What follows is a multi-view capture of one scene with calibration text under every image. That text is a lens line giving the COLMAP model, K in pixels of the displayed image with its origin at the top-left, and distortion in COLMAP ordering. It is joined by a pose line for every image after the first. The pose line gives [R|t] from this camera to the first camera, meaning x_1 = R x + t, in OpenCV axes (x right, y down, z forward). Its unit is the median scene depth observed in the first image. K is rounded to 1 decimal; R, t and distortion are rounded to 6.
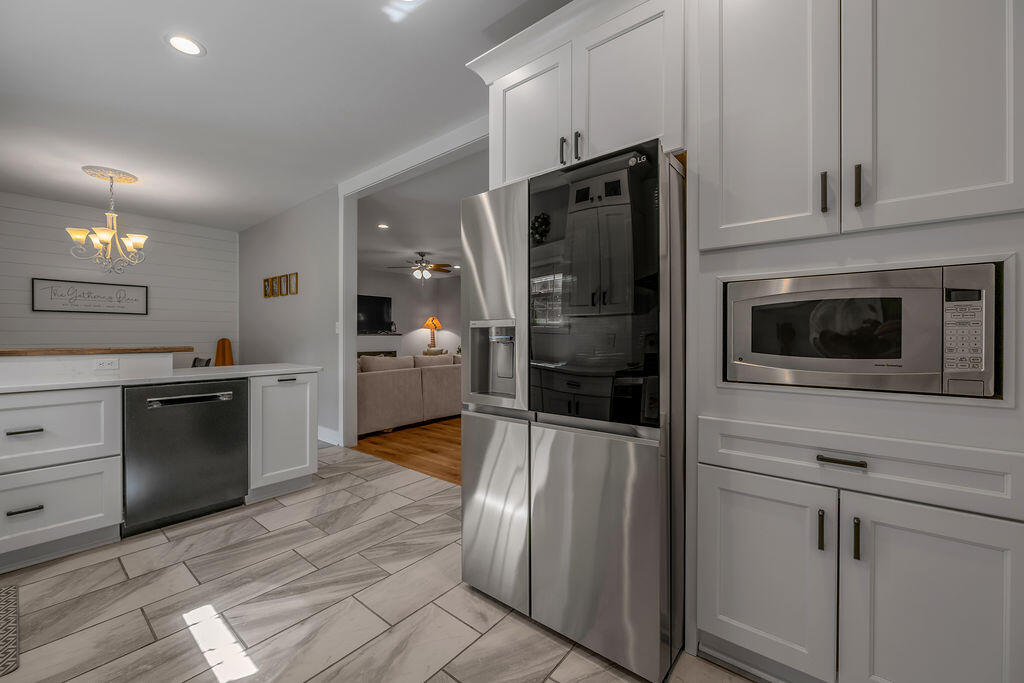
lens RADIAL K [[410.5, 0, 513.4], [0, 410.5, 340.2], [0, 0, 1]] dist [-0.005507, 0.000737]
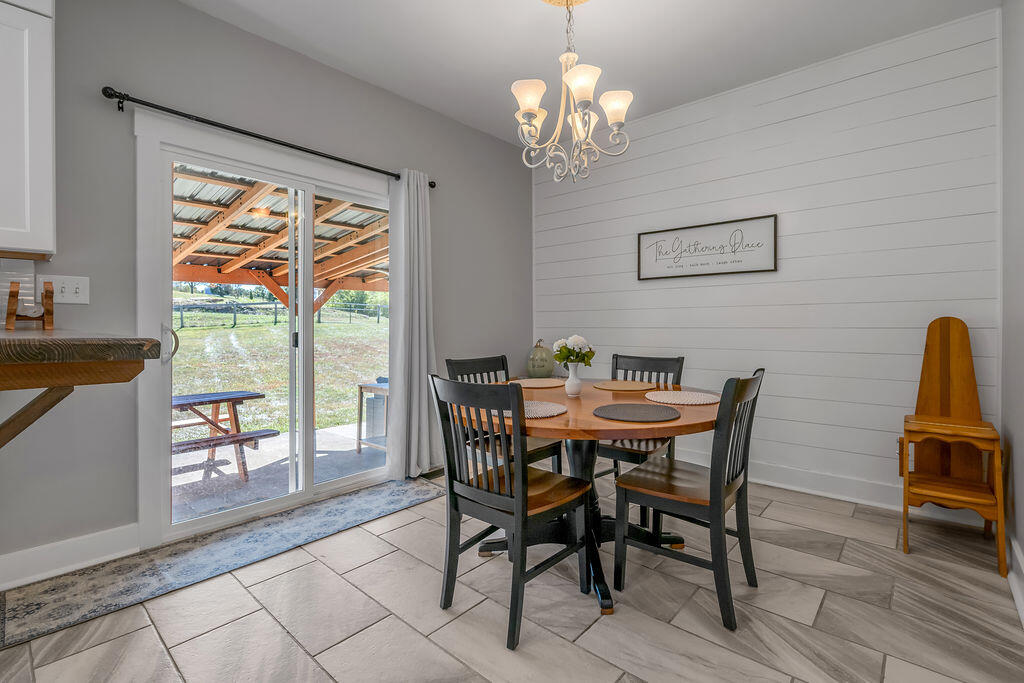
lens RADIAL K [[470.0, 0, 520.6], [0, 470.0, 327.9], [0, 0, 1]] dist [-0.001148, -0.000277]
pose [[-0.044067, 0.008849, -0.998989, -0.647631], [-0.011090, 0.999895, 0.009346, 0.009367], [0.998967, 0.011491, -0.043964, 1.497162]]
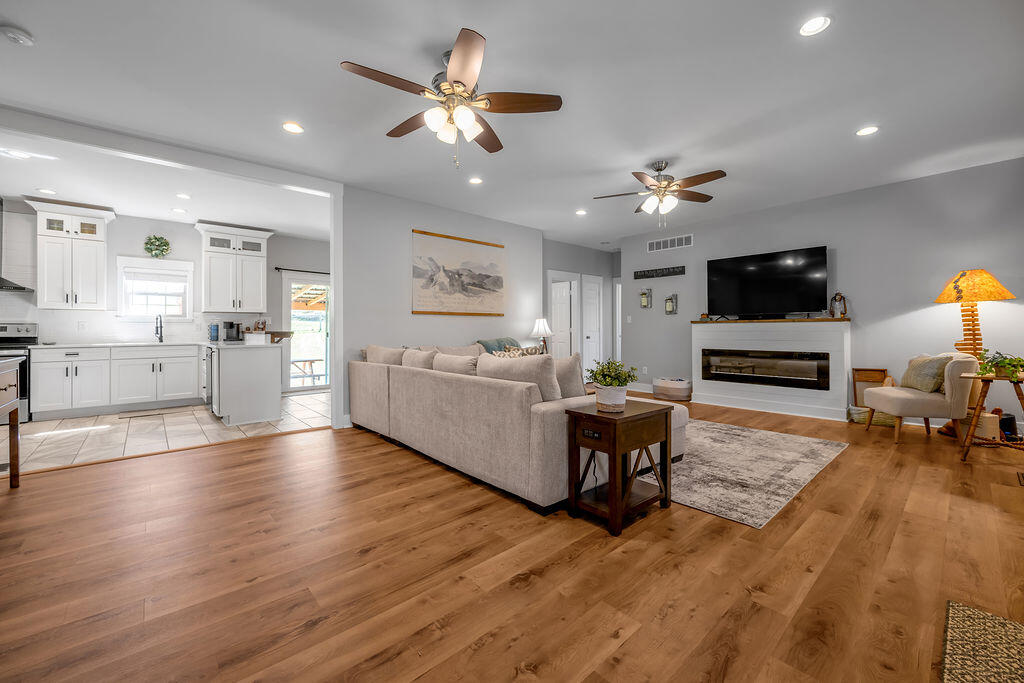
lens RADIAL K [[410.5, 0, 517.2], [0, 410.5, 325.8], [0, 0, 1]] dist [-0.005507, 0.000737]
pose [[-0.149162, -0.003734, -0.988806, 0.970171], [-0.005718, 0.999979, -0.002914, -0.009728], [0.988796, 0.005220, -0.149180, 2.695030]]
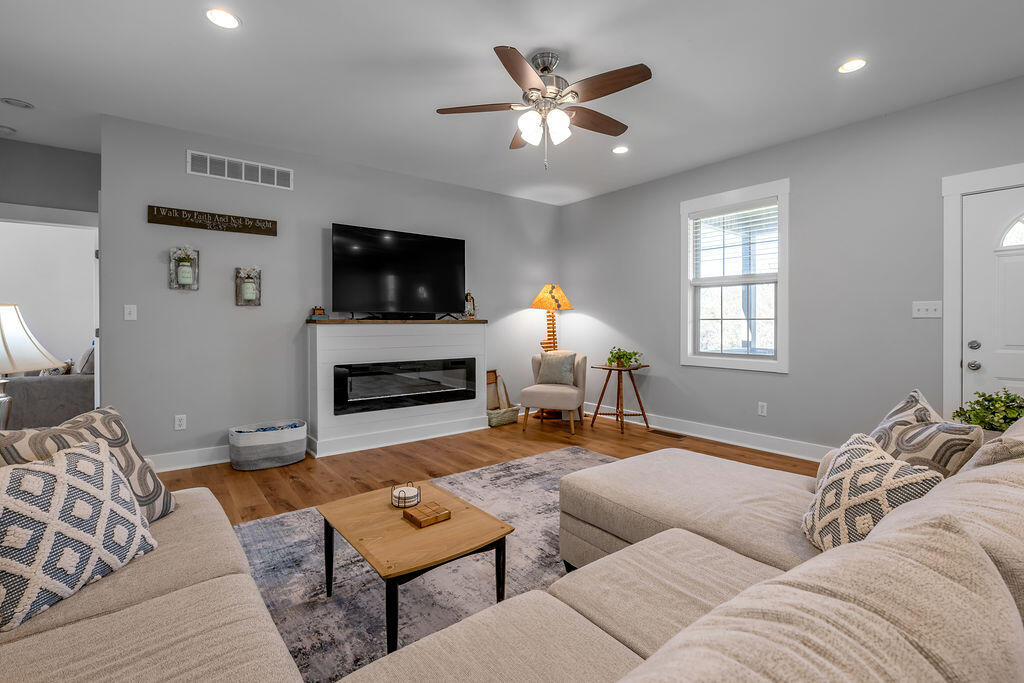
lens RADIAL K [[470.0, 0, 517.2], [0, 470.0, 320.1], [0, 0, 1]] dist [-0.001148, -0.000277]
pose [[0.976077, 0.001987, -0.217415, -0.489089], [-0.005453, 0.999867, -0.015345, -0.027743], [0.217355, 0.016163, 0.975959, 1.940155]]
